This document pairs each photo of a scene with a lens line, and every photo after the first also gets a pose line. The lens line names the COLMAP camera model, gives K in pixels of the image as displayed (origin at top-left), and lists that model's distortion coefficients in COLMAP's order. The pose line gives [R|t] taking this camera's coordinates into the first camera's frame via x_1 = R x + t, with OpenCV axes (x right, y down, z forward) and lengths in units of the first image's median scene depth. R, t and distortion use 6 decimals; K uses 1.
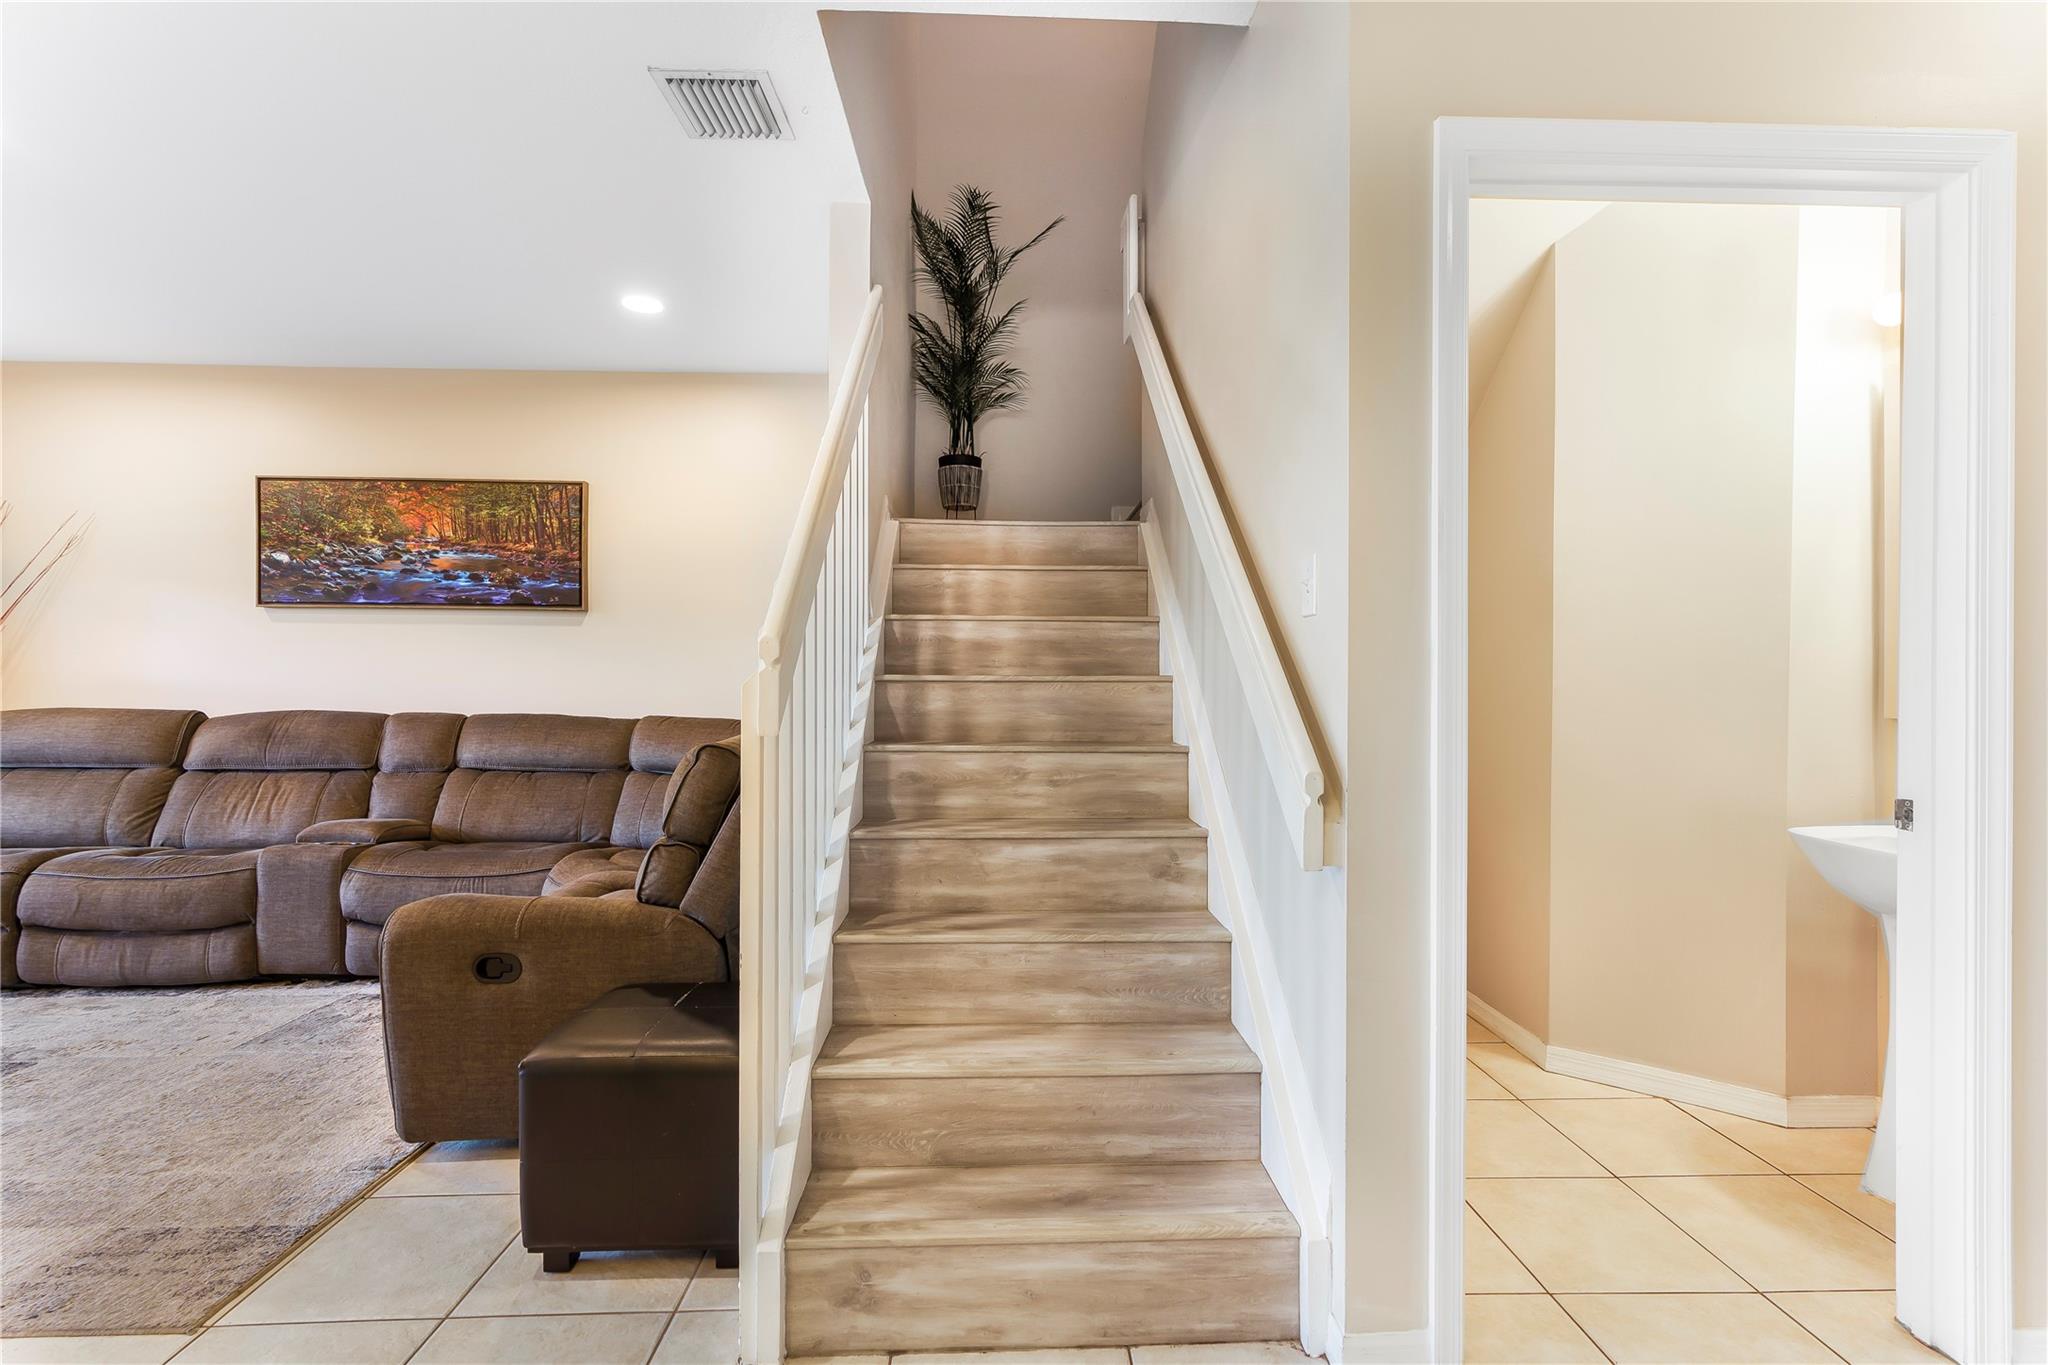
lens RADIAL K [[927.8, 0, 1030.2], [0, 927.8, 685.4], [0, 0, 1]] dist [0.003277, 0.001673]
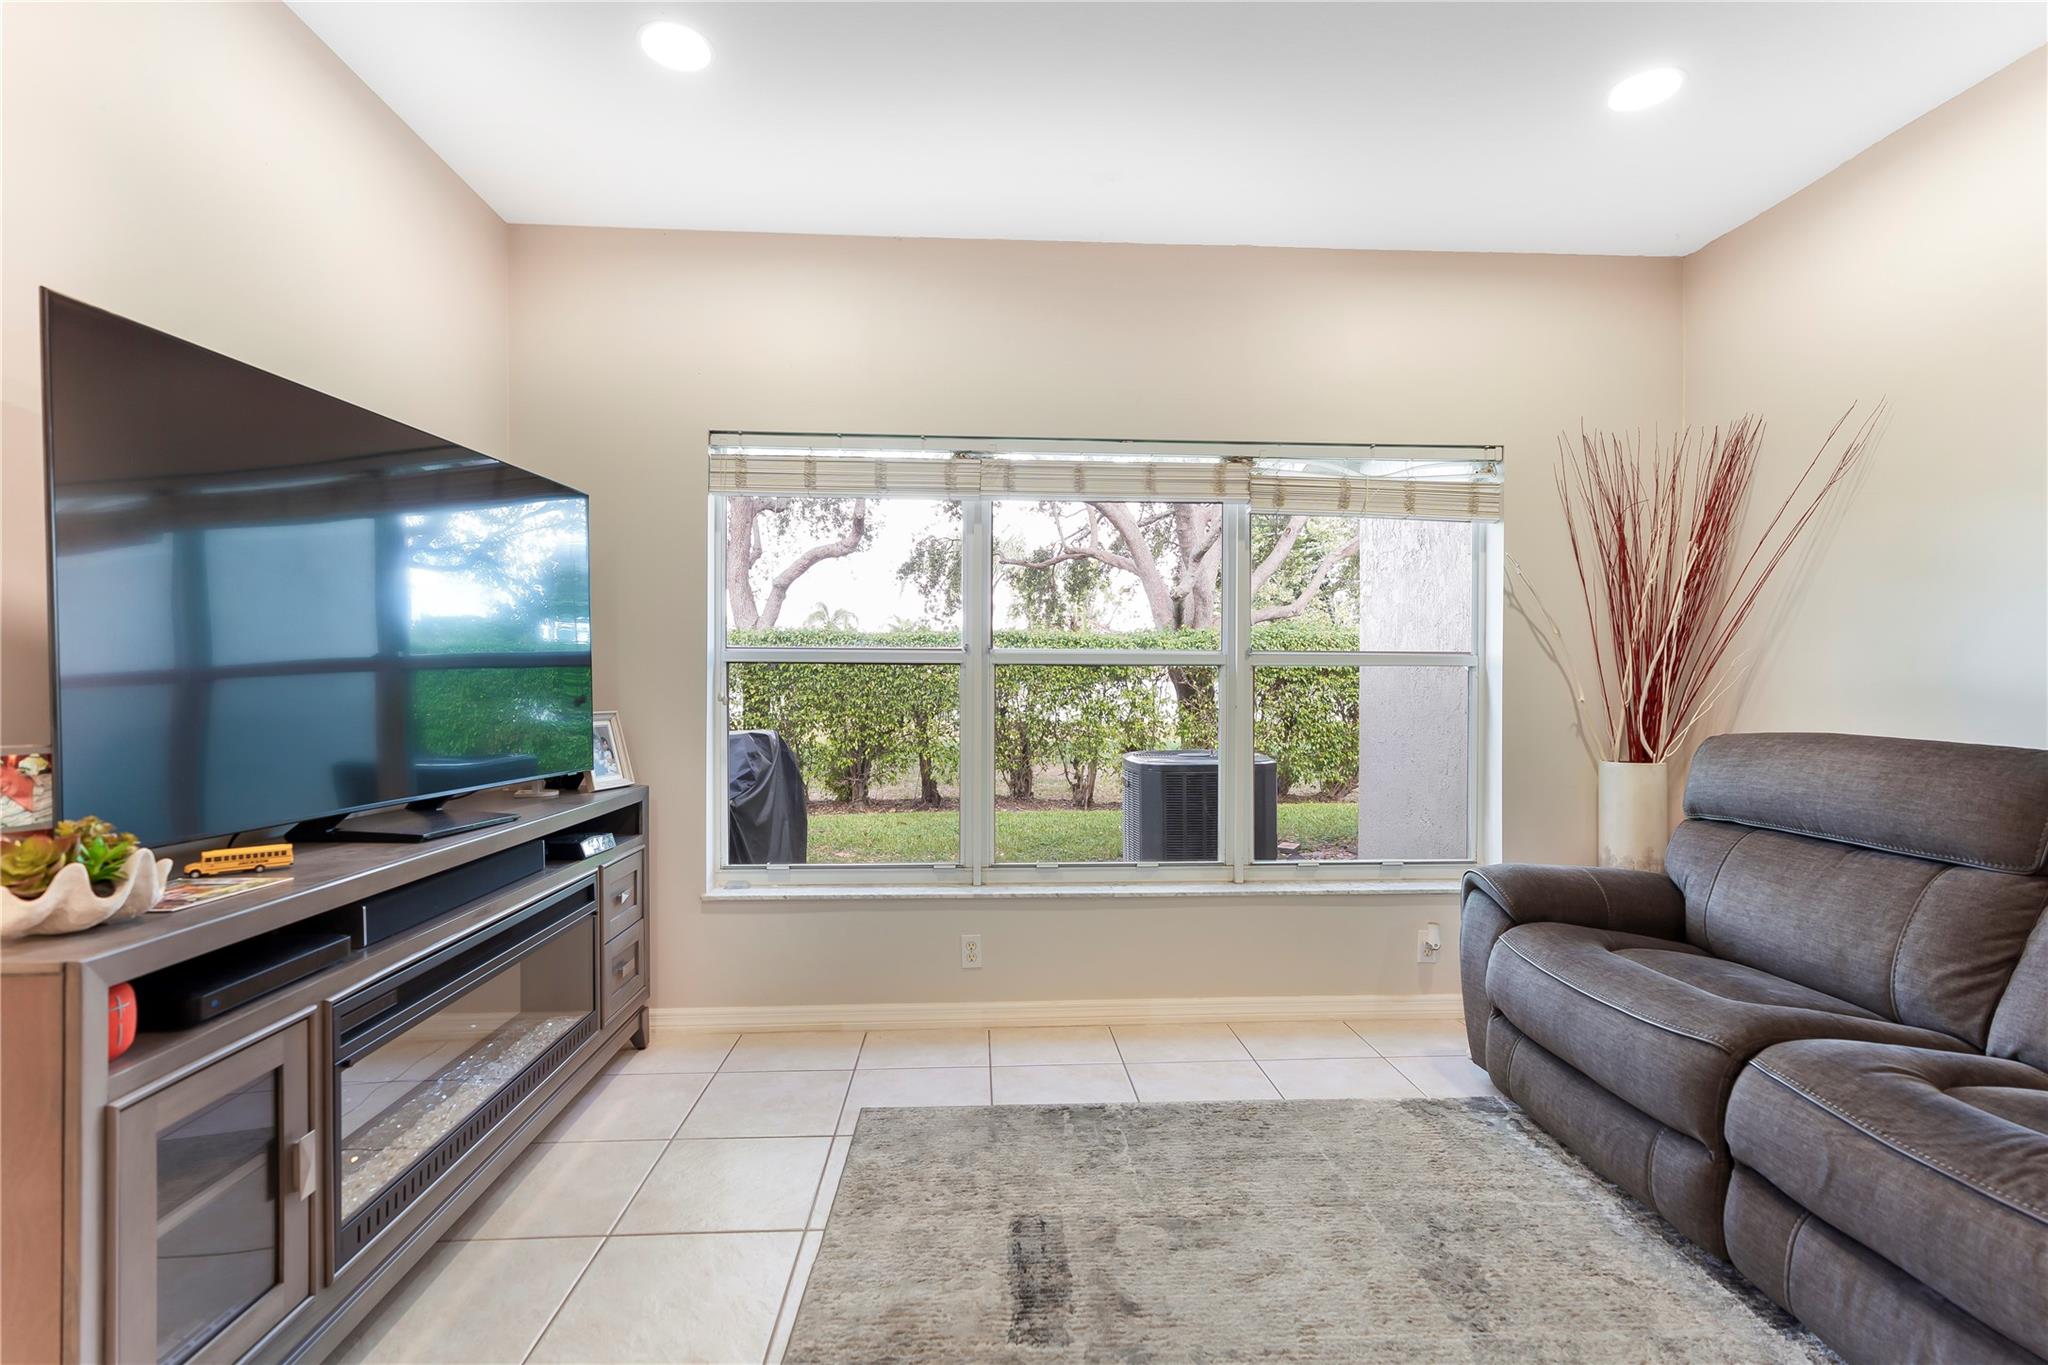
lens RADIAL K [[927.8, 0, 1030.2], [0, 927.8, 685.4], [0, 0, 1]] dist [0.003277, 0.001673]
pose [[0.027644, -0.000152, -0.999618, -0.486736], [-0.006228, 0.999981, -0.000324, -0.002711], [0.999598, 0.006234, 0.027642, 0.504029]]
